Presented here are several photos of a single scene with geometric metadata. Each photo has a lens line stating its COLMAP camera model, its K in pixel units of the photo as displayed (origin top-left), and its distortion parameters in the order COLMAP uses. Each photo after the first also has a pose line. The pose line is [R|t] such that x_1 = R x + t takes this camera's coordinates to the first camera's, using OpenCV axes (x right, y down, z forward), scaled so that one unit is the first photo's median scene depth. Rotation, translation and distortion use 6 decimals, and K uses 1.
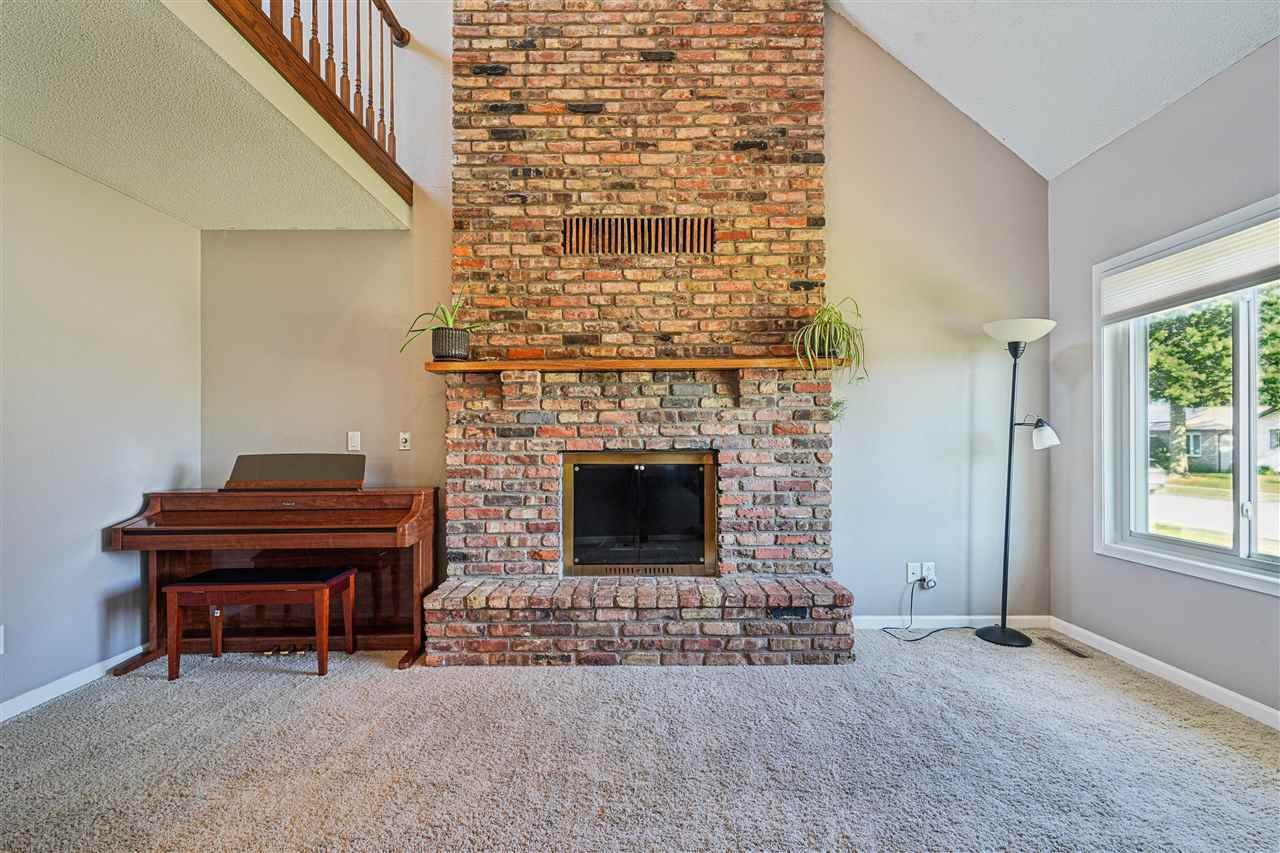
lens RADIAL K [[580.0, 0, 637.2], [0, 580.0, 434.2], [0, 0, 1]] dist [-0.003250, 0.001200]
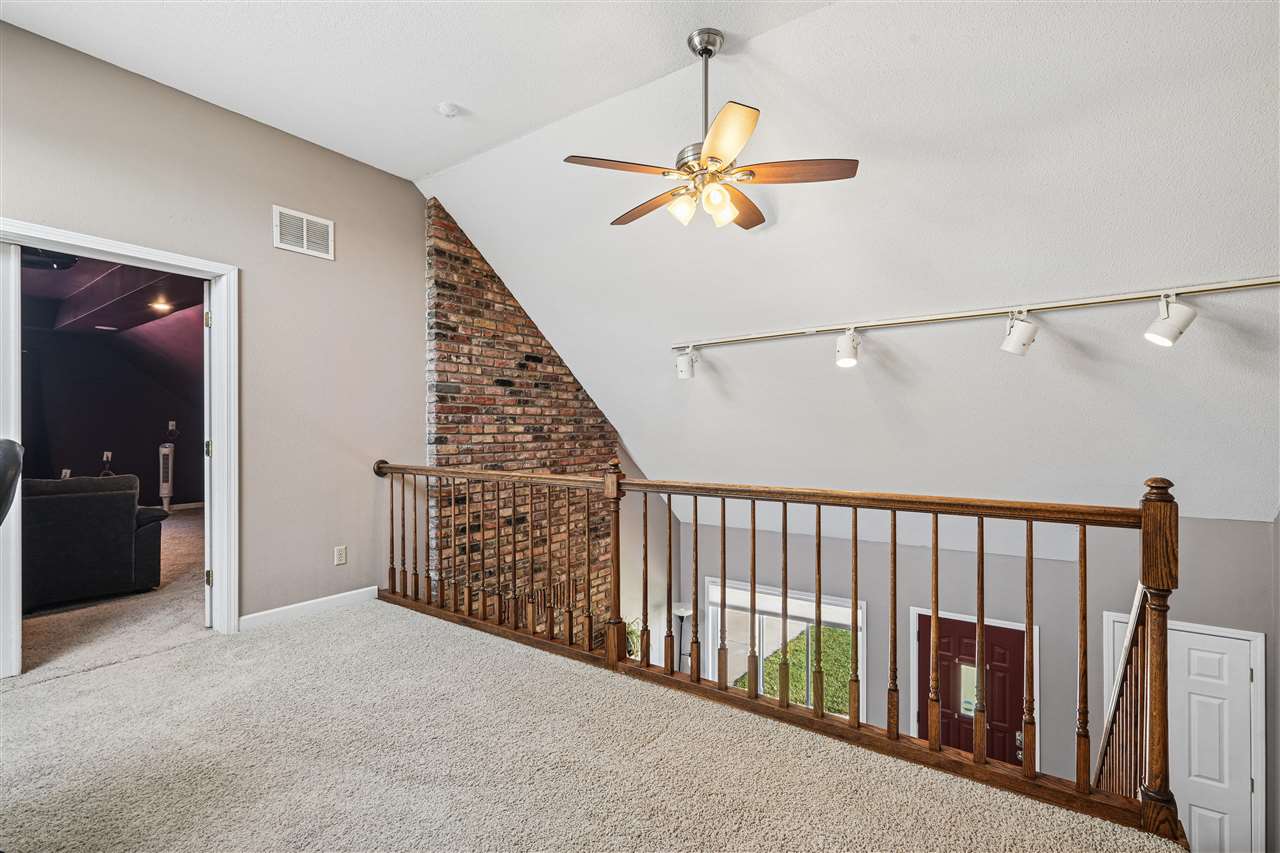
lens RADIAL K [[580.0, 0, 638.8], [0, 580.0, 427.2], [0, 0, 1]] dist [-0.003250, 0.001200]
pose [[0.581579, 0.003246, 0.813484, -1.068994], [-0.006704, 0.999977, 0.000803, -0.793391], [-0.813462, -0.005921, 0.581587, -0.068492]]
